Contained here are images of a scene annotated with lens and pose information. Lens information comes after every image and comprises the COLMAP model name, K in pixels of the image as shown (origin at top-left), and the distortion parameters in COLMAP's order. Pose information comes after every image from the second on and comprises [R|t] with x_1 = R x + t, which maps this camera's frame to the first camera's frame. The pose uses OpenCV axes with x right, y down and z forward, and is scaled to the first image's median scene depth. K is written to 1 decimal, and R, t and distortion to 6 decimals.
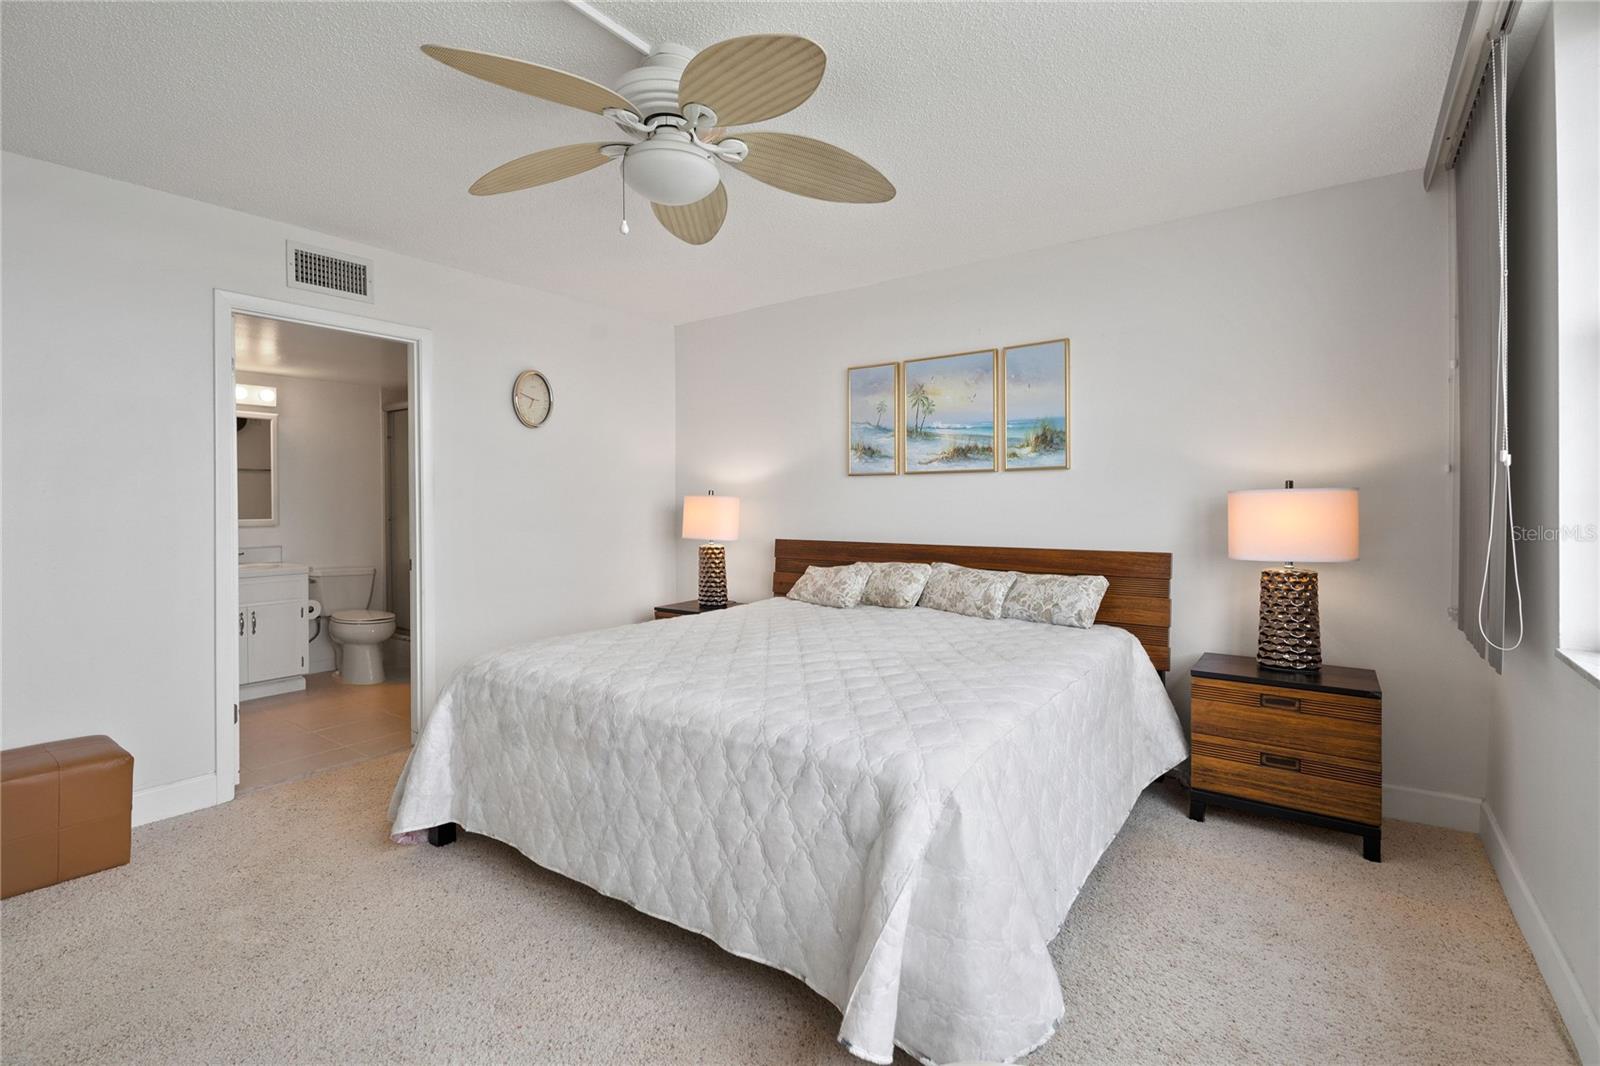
lens RADIAL K [[723.9, 0, 800.0], [0, 723.9, 533.0], [0, 0, 1]] dist [-0.000696, -0.000727]
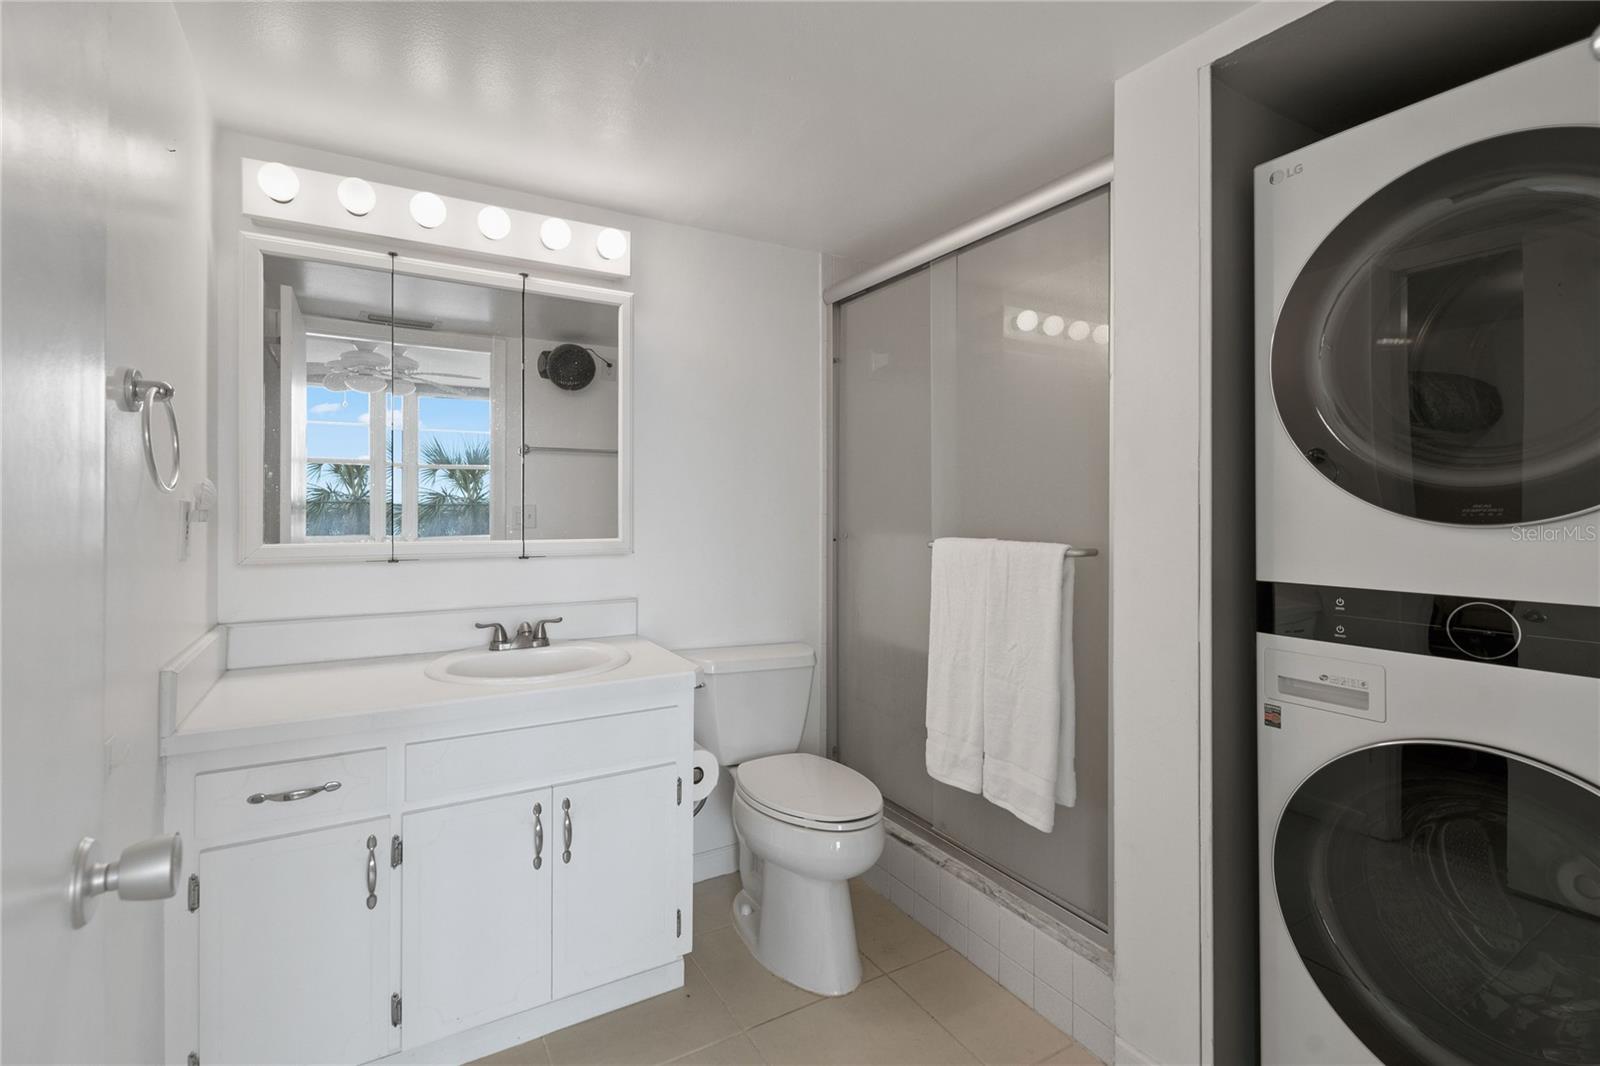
lens RADIAL K [[723.9, 0, 800.0], [0, 723.9, 533.0], [0, 0, 1]] dist [-0.000696, -0.000727]
pose [[0.924976, -0.001935, -0.380021, -0.477246], [-0.009844, 0.999530, -0.029049, -0.010821], [0.379899, 0.030610, 0.924522, 0.659006]]
